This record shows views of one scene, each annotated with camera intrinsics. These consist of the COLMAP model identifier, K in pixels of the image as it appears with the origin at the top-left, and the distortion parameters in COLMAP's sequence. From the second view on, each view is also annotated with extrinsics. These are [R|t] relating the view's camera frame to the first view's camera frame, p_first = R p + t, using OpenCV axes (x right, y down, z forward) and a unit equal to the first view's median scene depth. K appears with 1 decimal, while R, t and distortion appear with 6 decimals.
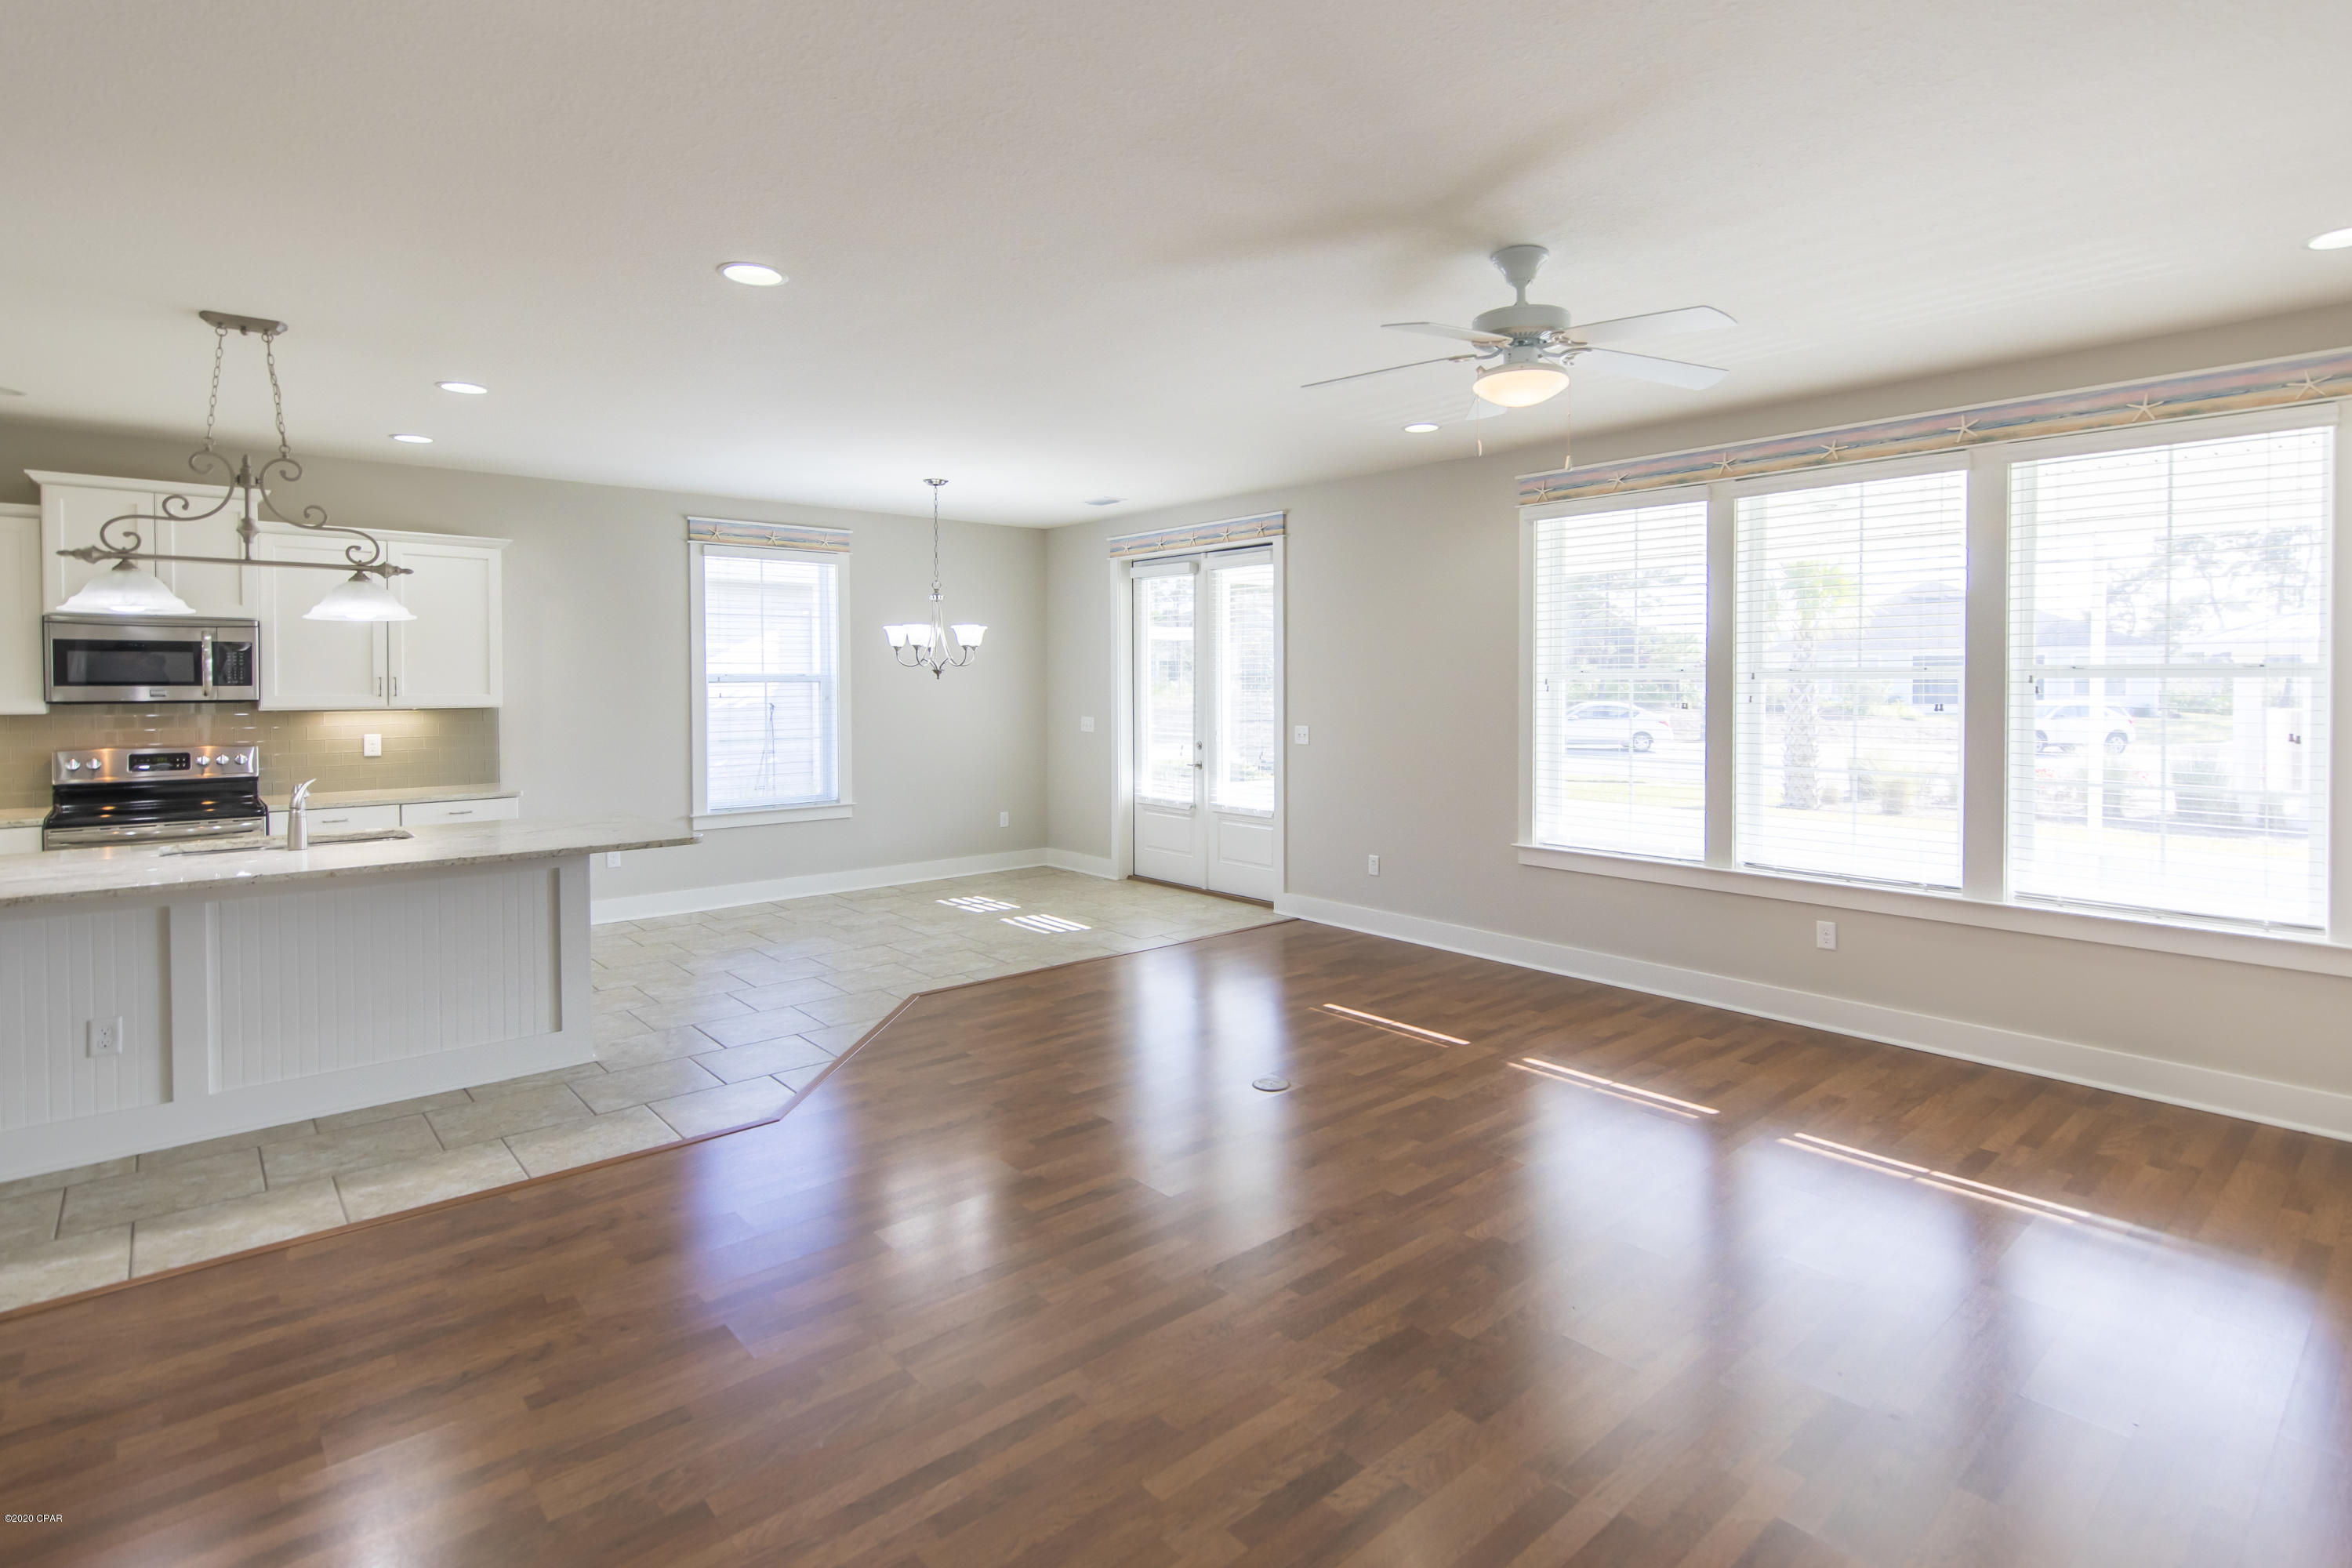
lens RADIAL K [[1105.4, 0, 1295.1], [0, 1105.4, 700.3], [0, 0, 1]] dist [-0.000279, -0.000190]
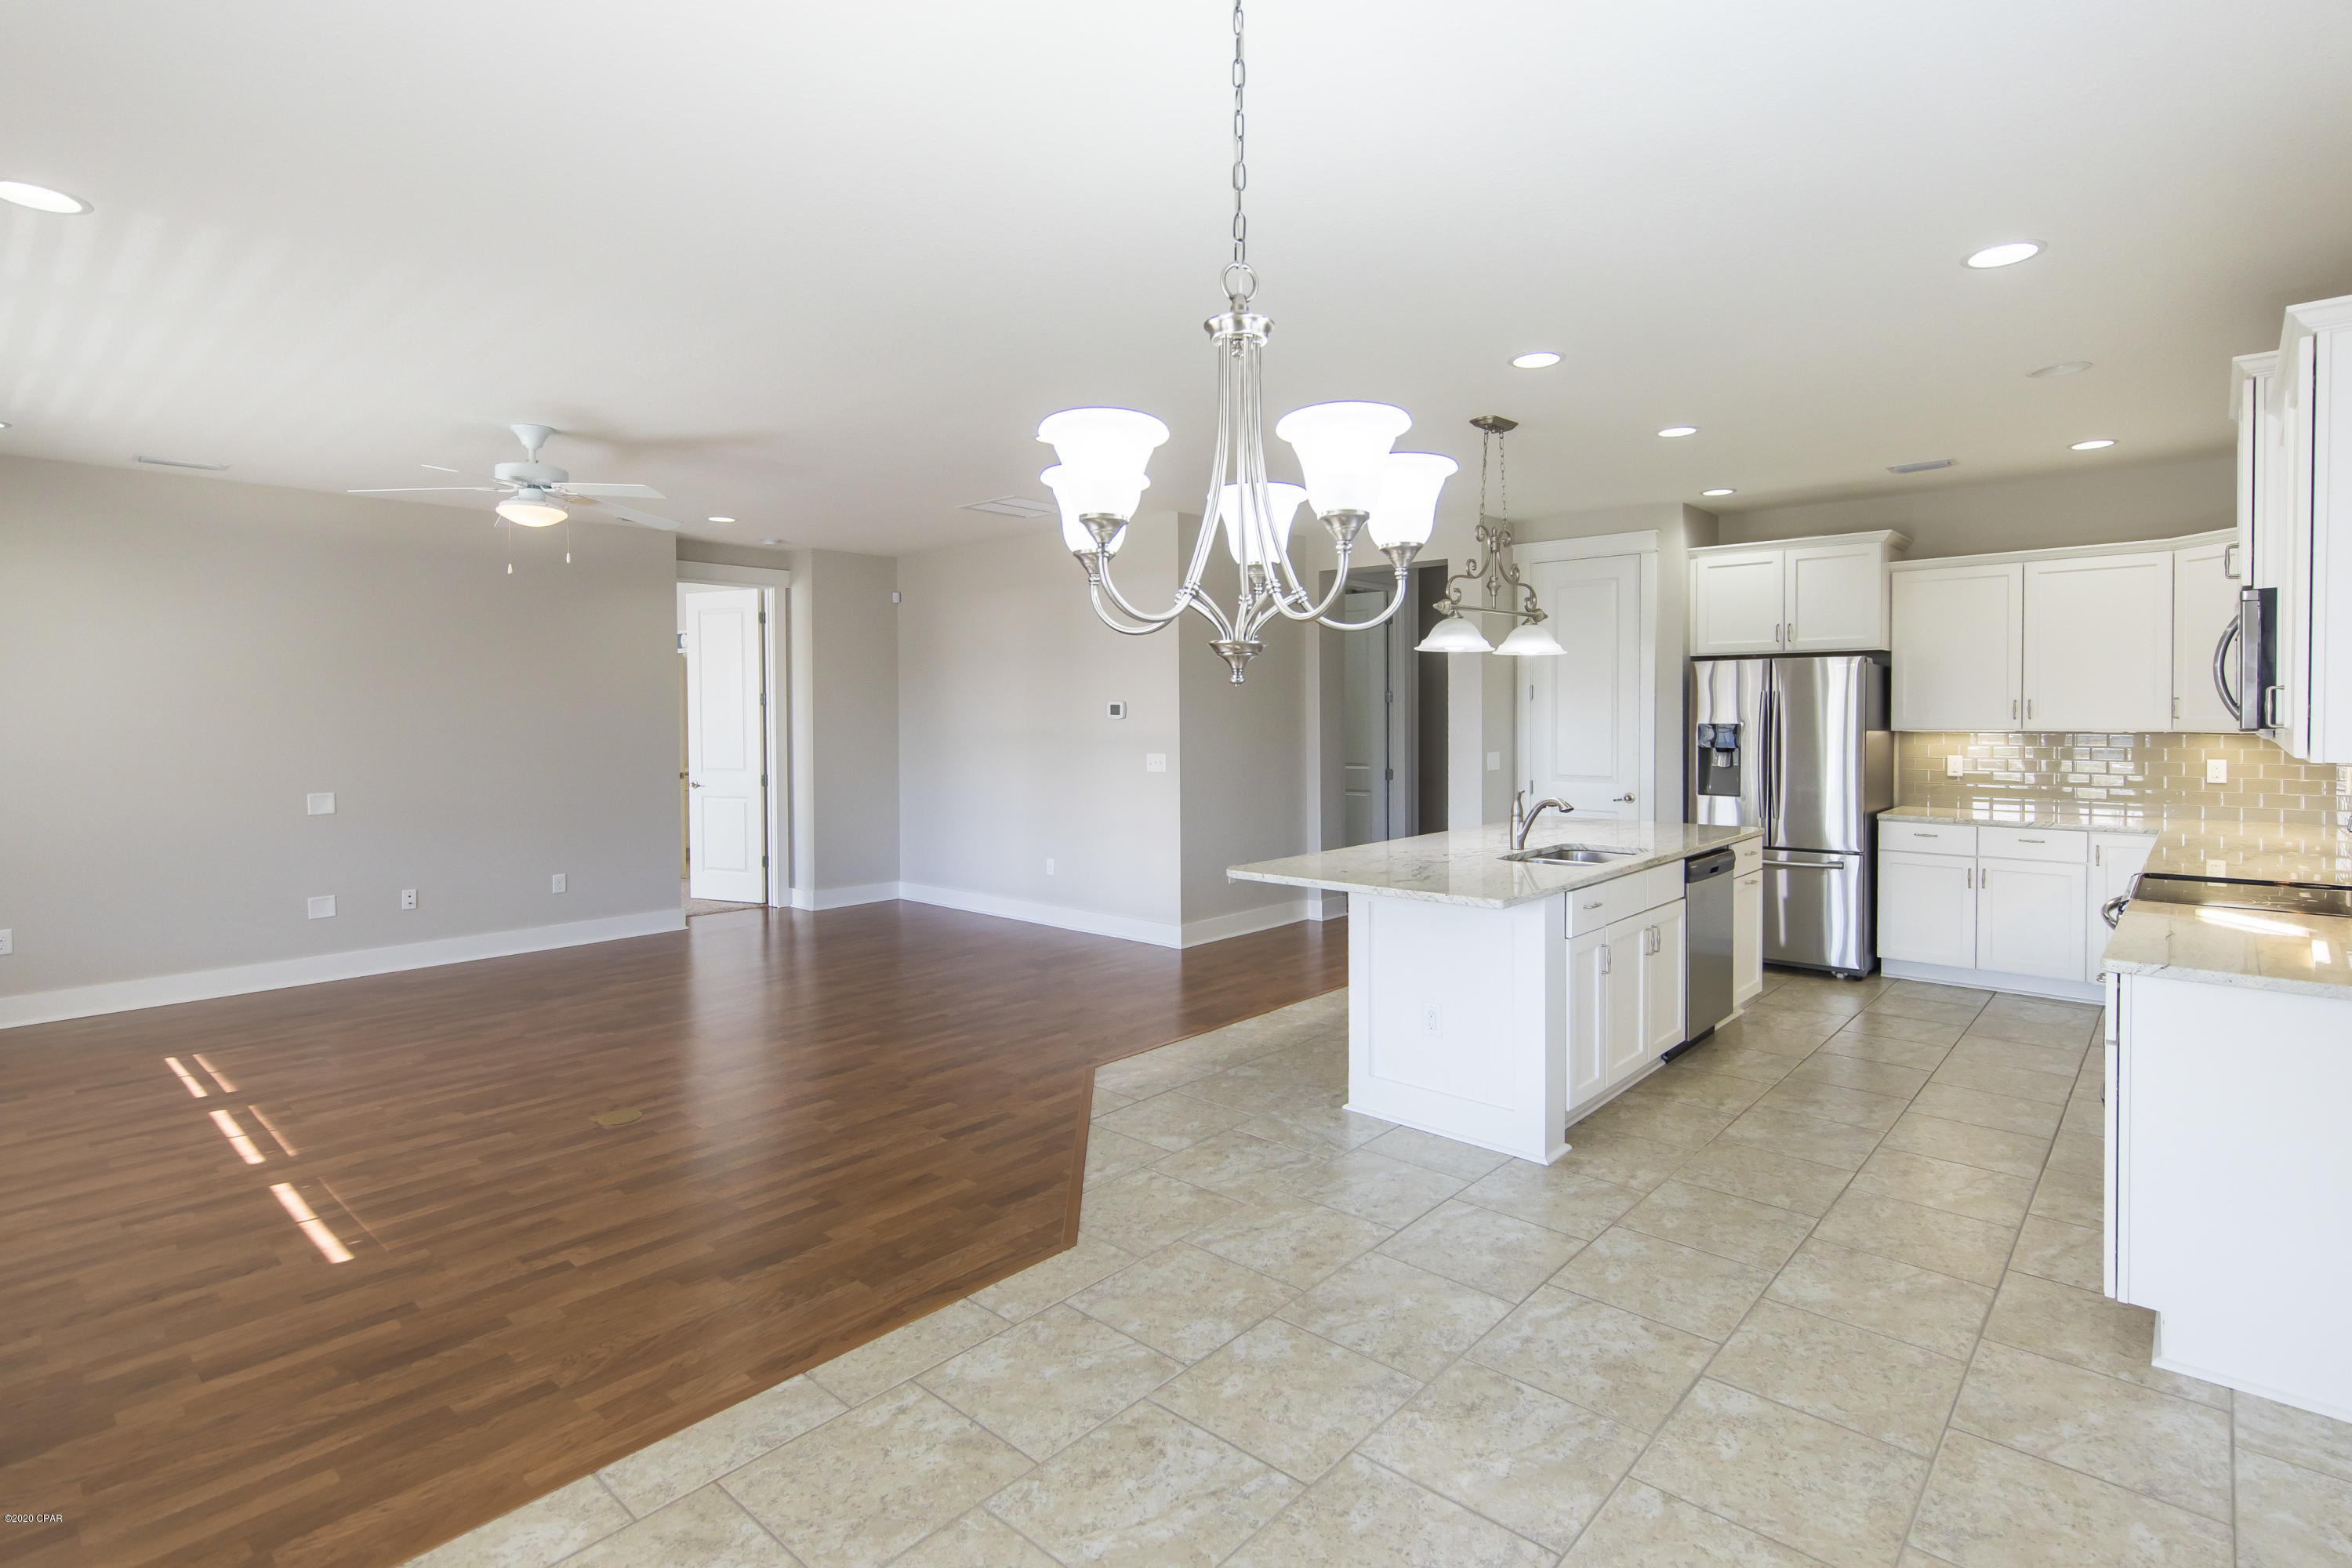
lens RADIAL K [[1208.5, 0, 1270.1], [0, 1208.5, 709.6], [0, 0, 1]] dist [-0.003081, 0.001004]
pose [[-0.997265, 0.004441, -0.073770, -0.407180], [0.003446, 0.999901, 0.013612, -0.020039], [0.073823, 0.013321, -0.997182, 1.654655]]
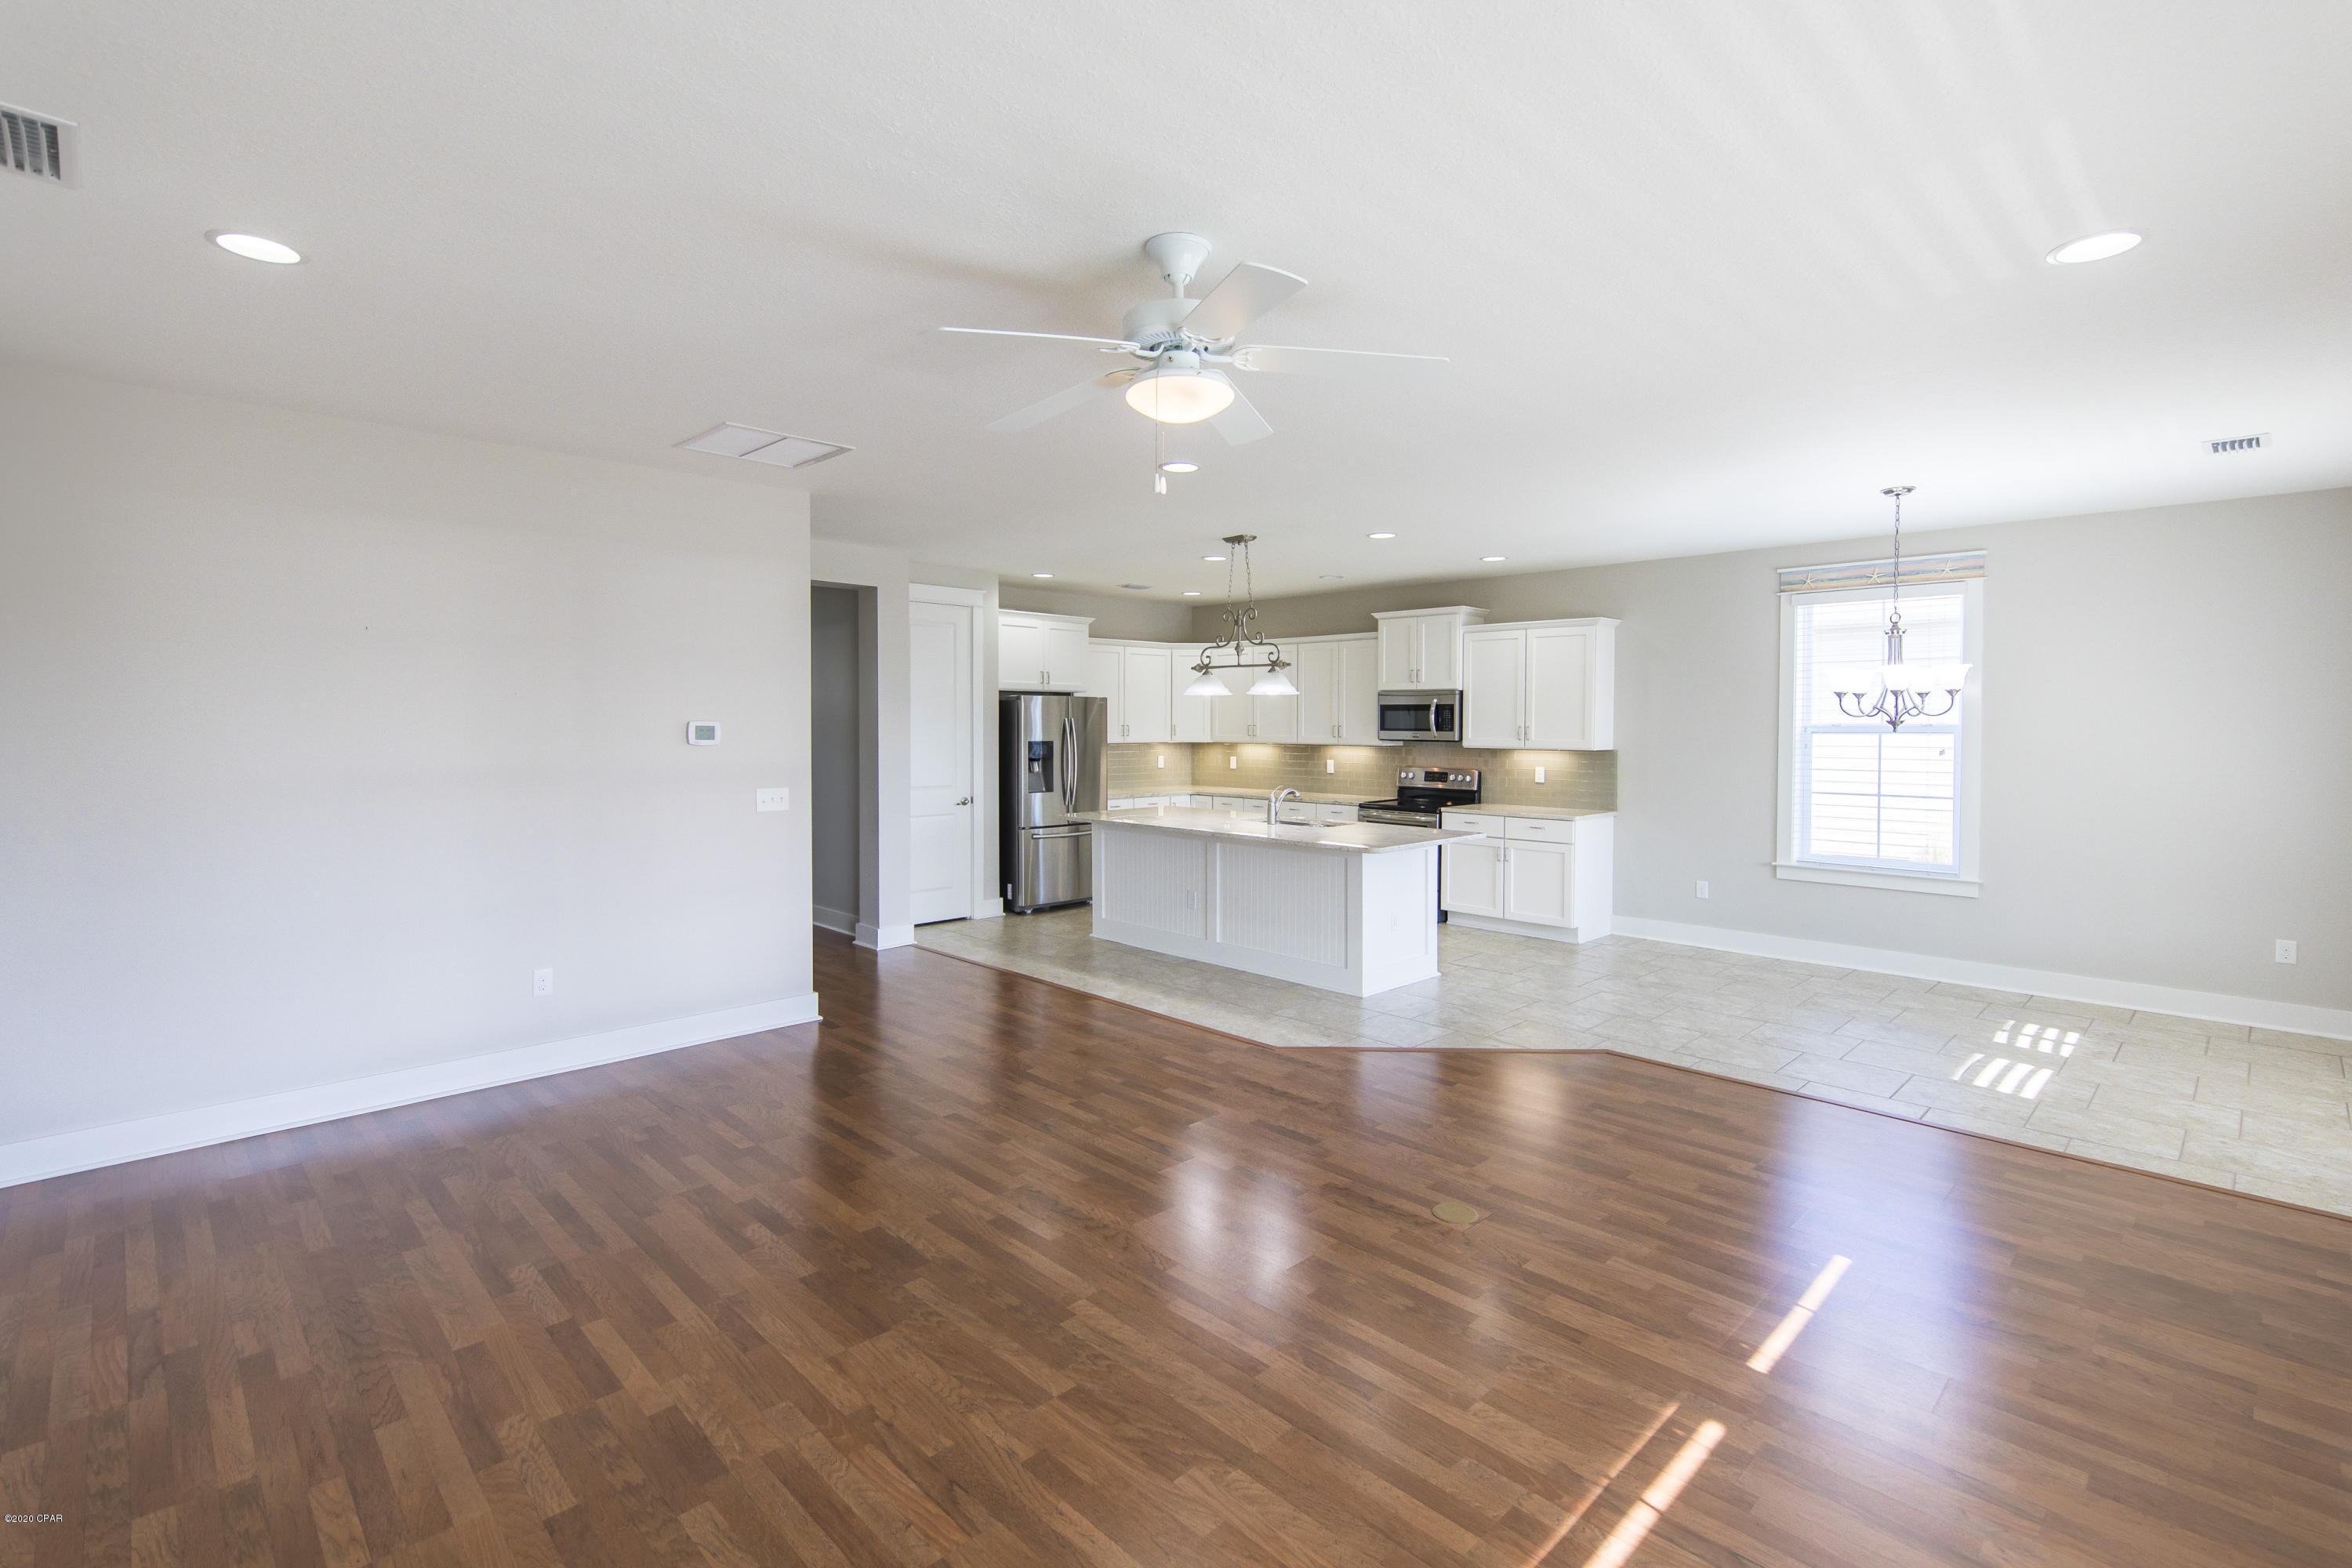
lens RADIAL K [[1106.4, 0, 1175.1], [0, 1106.4, 743.4], [0, 0, 1]] dist [0.003205, 0.000208]
pose [[0.015747, 0.021269, -0.999650, 0.644640], [-0.022258, 0.999533, 0.020916, -0.021134], [0.999628, 0.021921, 0.016213, 0.600721]]
